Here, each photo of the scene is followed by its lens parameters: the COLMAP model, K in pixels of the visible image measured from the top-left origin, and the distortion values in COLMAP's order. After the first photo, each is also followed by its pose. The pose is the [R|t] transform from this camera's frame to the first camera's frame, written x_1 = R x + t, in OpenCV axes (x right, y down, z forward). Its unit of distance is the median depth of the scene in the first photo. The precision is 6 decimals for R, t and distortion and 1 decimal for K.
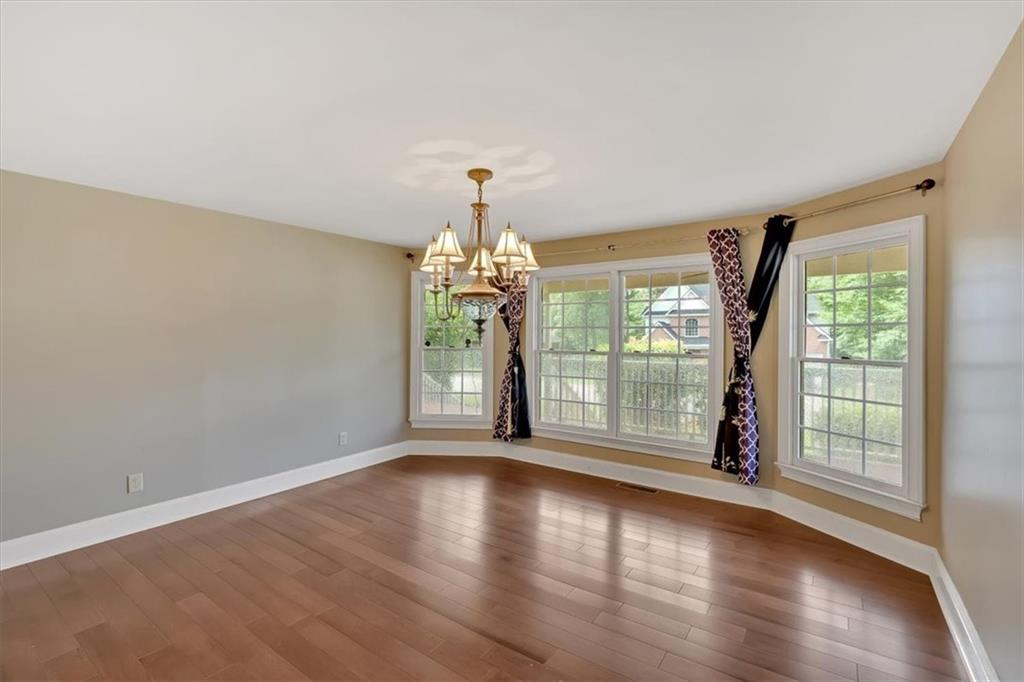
lens RADIAL K [[471.1, 0, 512.0], [0, 471.1, 341.0], [0, 0, 1]] dist [0.029044, -0.000028]
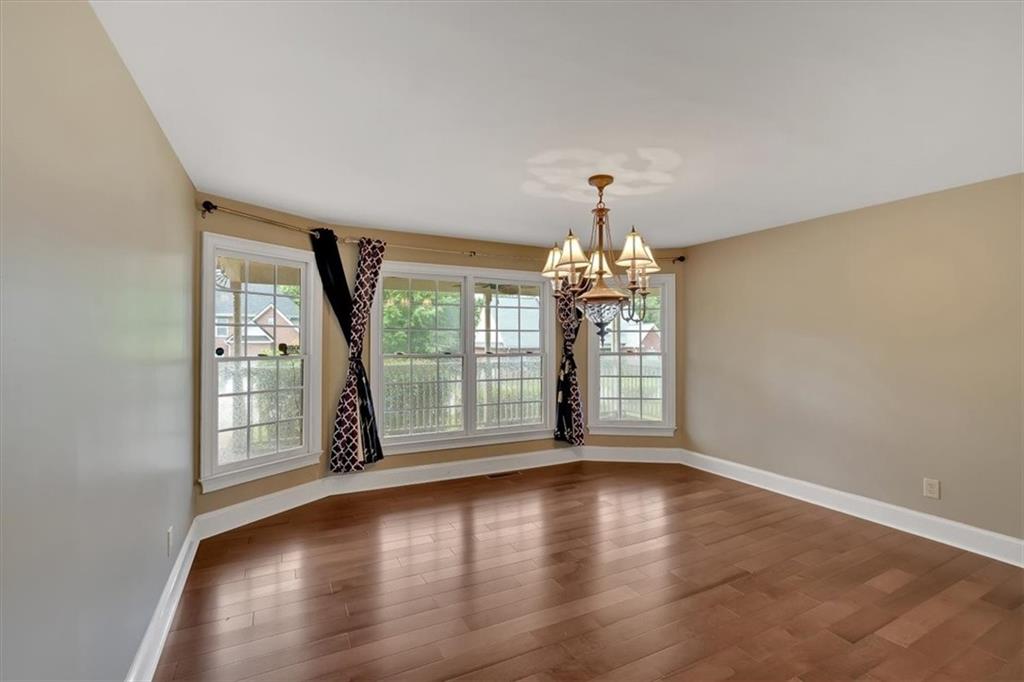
lens RADIAL K [[470.4, 0, 512.0], [0, 470.4, 341.0], [0, 0, 1]] dist [-0.000160, 0.000034]
pose [[0.462348, -0.008866, 0.886654, -0.797528], [0.013797, 0.999901, 0.002804, -0.008550], [-0.886591, 0.010937, 0.462424, 0.529345]]
